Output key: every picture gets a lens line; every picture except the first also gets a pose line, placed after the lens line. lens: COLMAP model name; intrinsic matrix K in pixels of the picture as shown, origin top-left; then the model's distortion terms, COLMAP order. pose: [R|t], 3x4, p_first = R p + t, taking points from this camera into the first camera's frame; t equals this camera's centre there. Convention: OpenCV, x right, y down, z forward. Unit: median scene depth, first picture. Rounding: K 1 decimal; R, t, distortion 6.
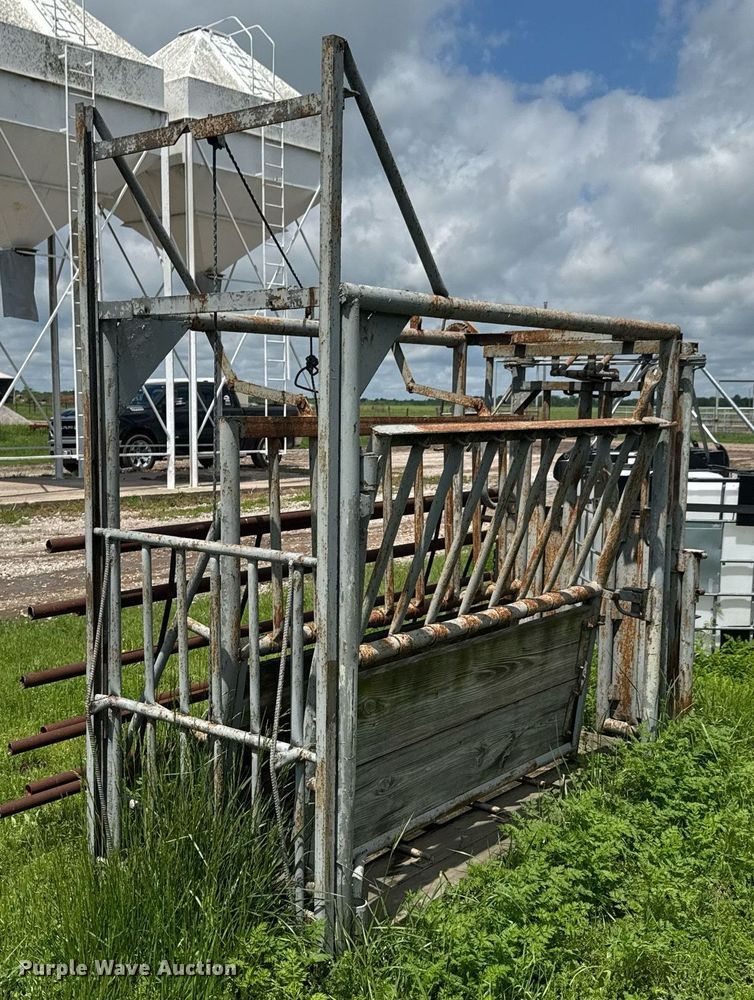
lens RADIAL K [[1099.7, 0, 376.8], [0, 1099.7, 507.5], [0, 0, 1]] dist [0.023023, 0.000000]
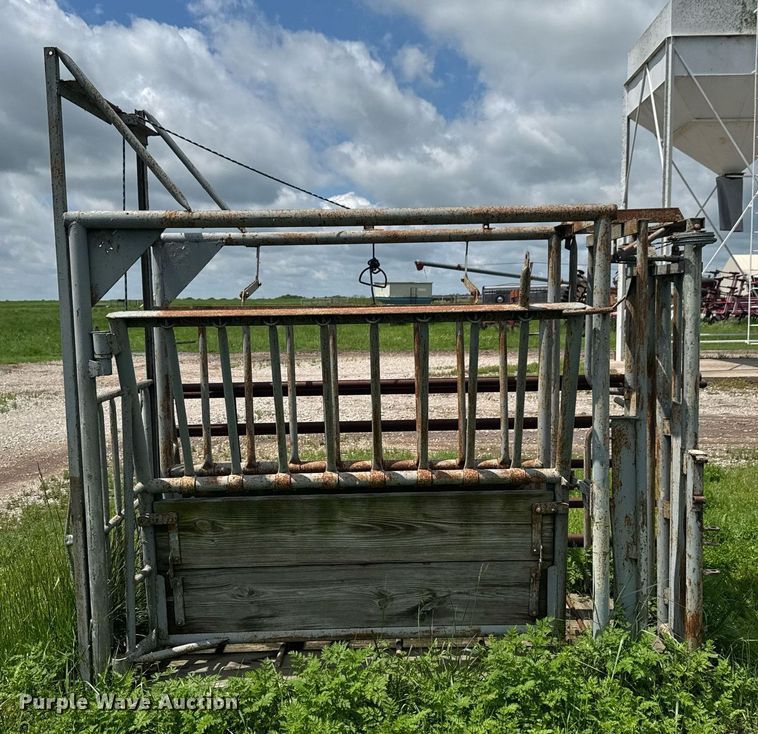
lens RADIAL K [[833.2, 0, 379.2], [0, 833.2, 366.2], [0, 0, 1]] dist [0.052132, 0.000000]
pose [[0.641384, 0.043888, -0.765964, 0.637769], [-0.056083, 0.998374, 0.010243, -0.022501], [0.765168, 0.036388, 0.642802, 0.366517]]
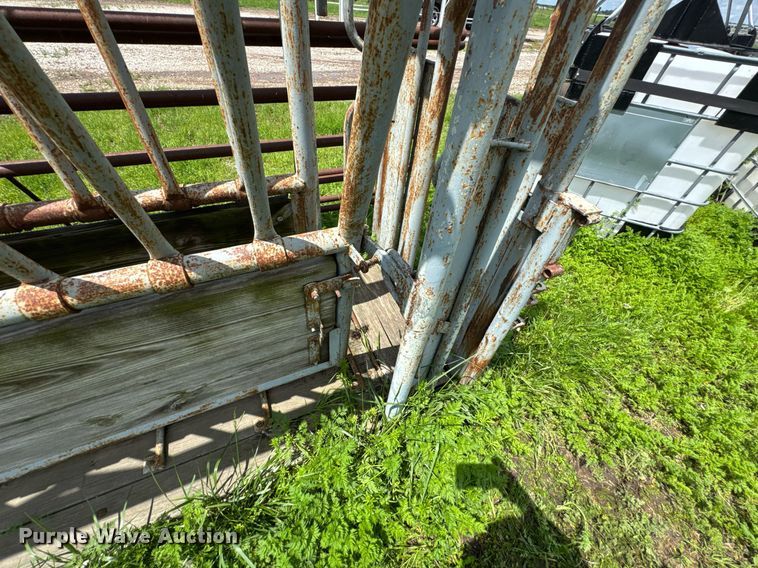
lens RADIAL K [[302.4, 0, 377.7], [0, 302.4, 288.6], [0, 0, 1]] dist [-0.006183, 0.000500]
pose [[0.896097, 0.349611, -0.273464, 0.255230], [-0.106230, 0.767126, 0.632639, -0.008758], [0.430959, -0.537856, 0.724559, 0.835025]]
